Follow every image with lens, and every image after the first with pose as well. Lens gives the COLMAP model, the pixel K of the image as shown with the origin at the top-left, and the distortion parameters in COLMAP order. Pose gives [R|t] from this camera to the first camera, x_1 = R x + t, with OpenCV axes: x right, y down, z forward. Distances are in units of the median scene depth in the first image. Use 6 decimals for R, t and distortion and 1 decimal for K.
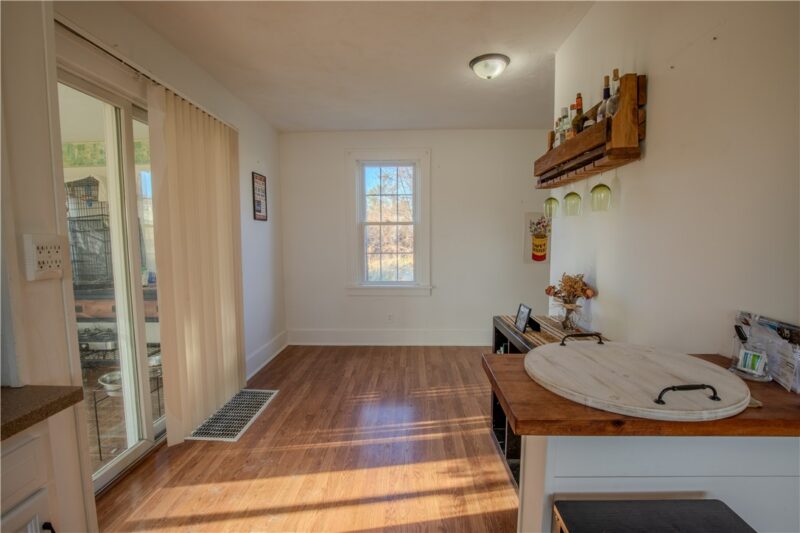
lens RADIAL K [[377.7, 0, 397.6], [0, 377.7, 270.4], [0, 0, 1]] dist [-0.025458, 0.002033]
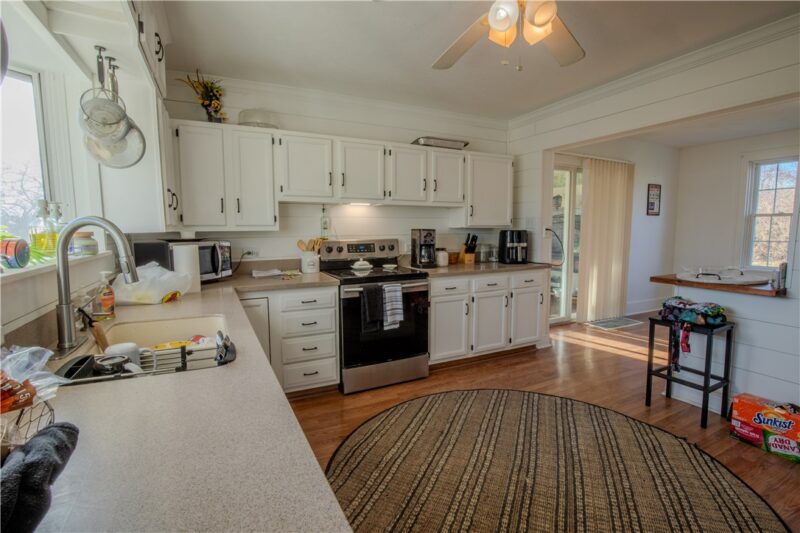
lens RADIAL K [[377.7, 0, 400.1], [0, 377.7, 265.8], [0, 0, 1]] dist [-0.025458, 0.002033]
pose [[0.481943, 0.088877, -0.871683, 0.539447], [-0.073896, 0.995421, 0.060637, 0.058542], [0.873081, 0.035190, 0.486304, -0.685920]]
